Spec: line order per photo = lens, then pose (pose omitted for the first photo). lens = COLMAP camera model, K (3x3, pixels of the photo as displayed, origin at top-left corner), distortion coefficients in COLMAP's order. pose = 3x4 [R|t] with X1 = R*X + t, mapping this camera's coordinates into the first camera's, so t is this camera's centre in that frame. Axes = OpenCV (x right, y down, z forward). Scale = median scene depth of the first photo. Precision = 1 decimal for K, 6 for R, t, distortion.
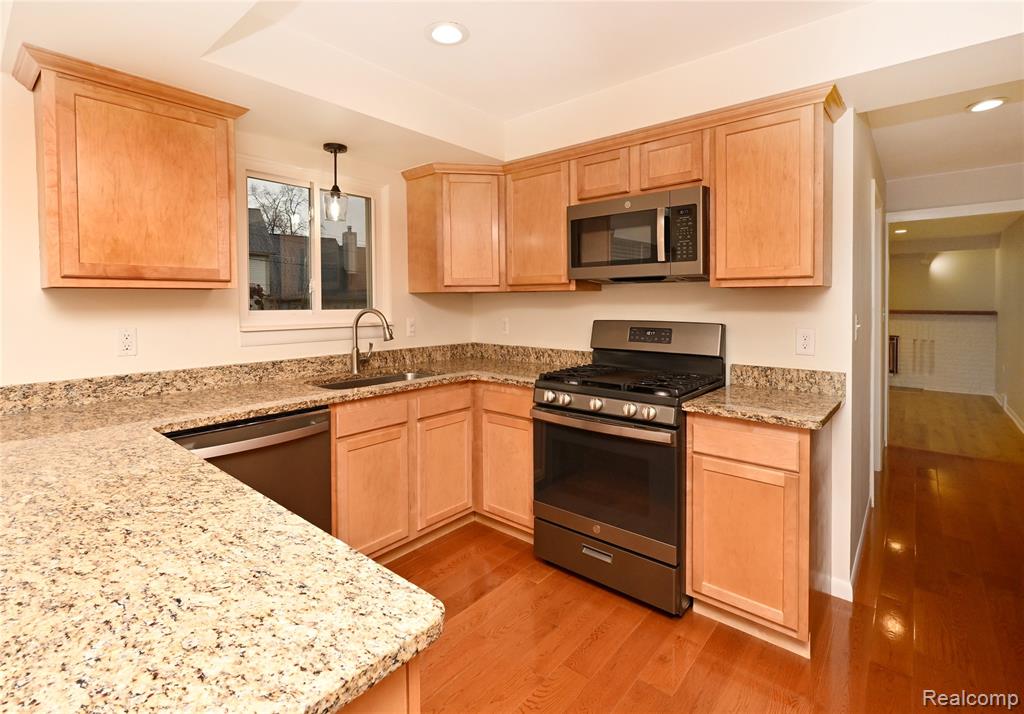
lens RADIAL K [[476.4, 0, 486.4], [0, 476.4, 316.0], [0, 0, 1]] dist [0.000684, -0.000241]
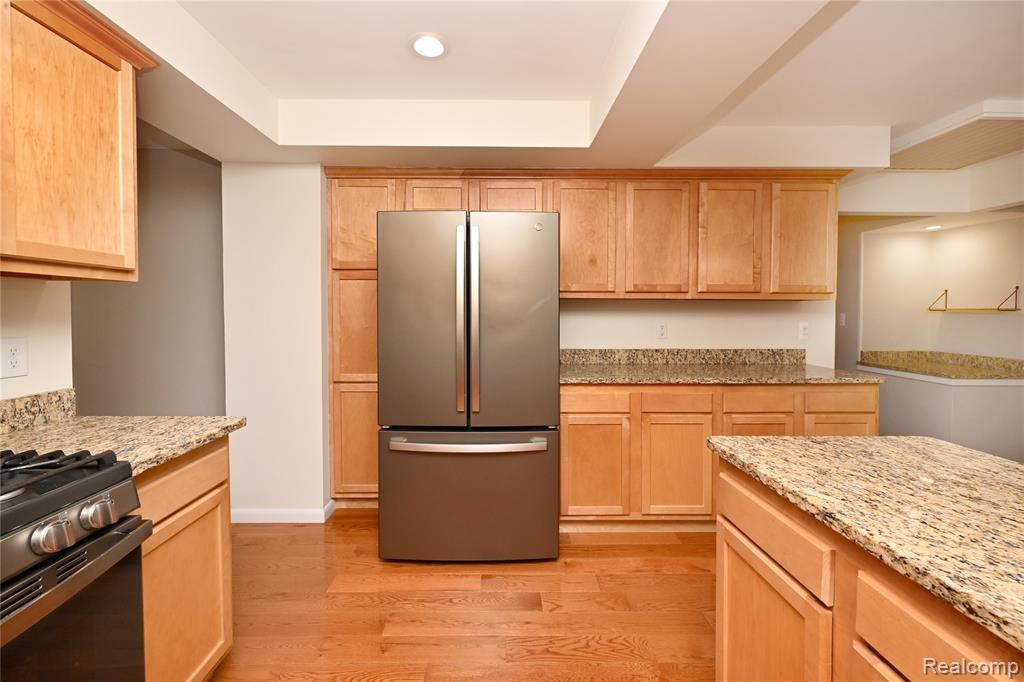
lens RADIAL K [[386.1, 0, 509.4], [0, 386.1, 313.6], [0, 0, 1]] dist [-0.000617, -0.000139]
pose [[-0.679001, -0.007069, 0.734103, -0.235736], [0.020004, 0.999404, 0.028127, -0.011536], [-0.733865, 0.033784, -0.678455, 0.865616]]
